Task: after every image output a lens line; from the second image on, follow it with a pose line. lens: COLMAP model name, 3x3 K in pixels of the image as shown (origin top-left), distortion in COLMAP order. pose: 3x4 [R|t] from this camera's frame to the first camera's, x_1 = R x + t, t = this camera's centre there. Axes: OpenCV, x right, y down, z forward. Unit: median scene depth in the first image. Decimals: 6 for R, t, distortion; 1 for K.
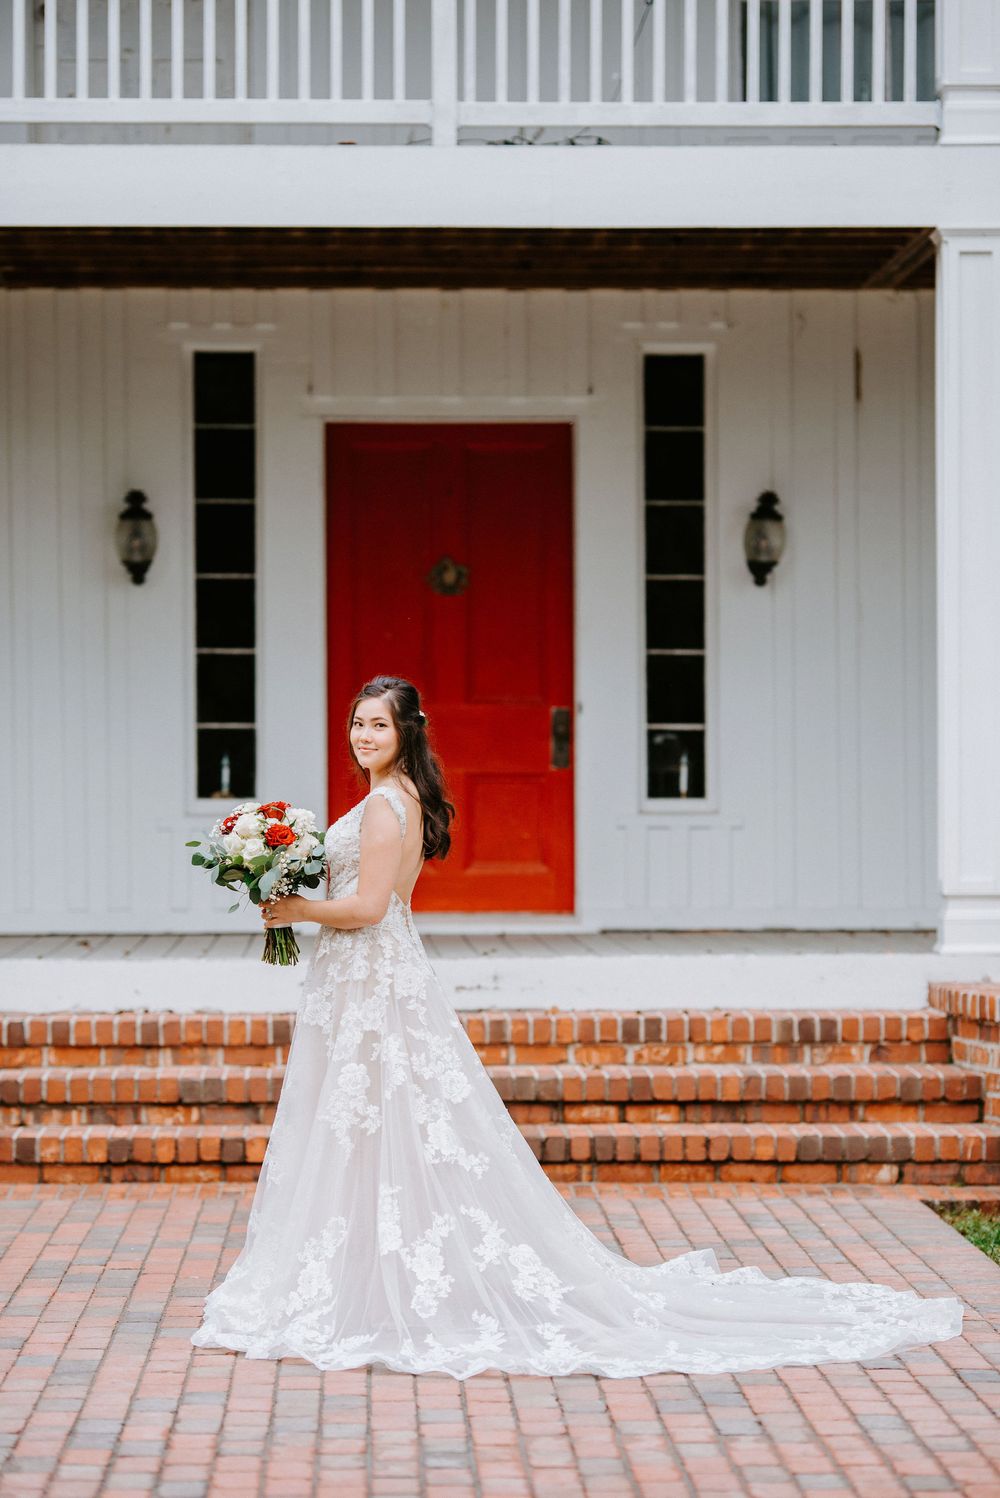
lens RADIAL K [[4683.9, 0, 499.7], [0, 4683.9, 749.6], [0, 0, 1]] dist [0.223270, 0.000000]
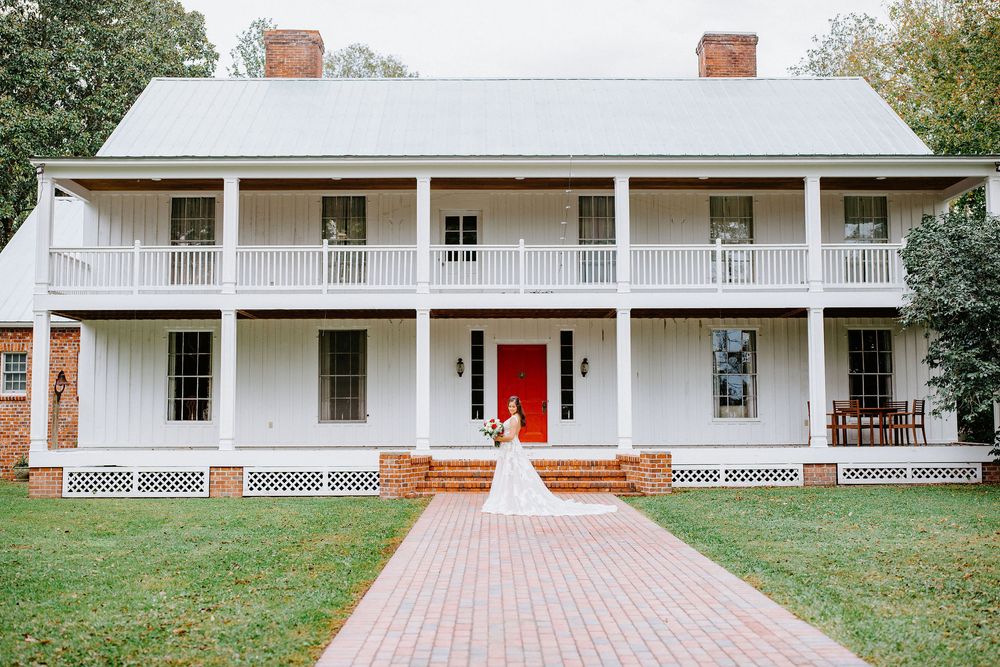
lens RADIAL K [[1214.7, 0, 498.3], [0, 1214.7, 331.5], [0, 0, 1]] dist [-0.024377, 0.000000]
pose [[0.999760, -0.002377, -0.021787, -0.008809], [0.000908, 0.997740, -0.067184, 0.004582], [0.021898, 0.067148, 0.997503, -0.348139]]
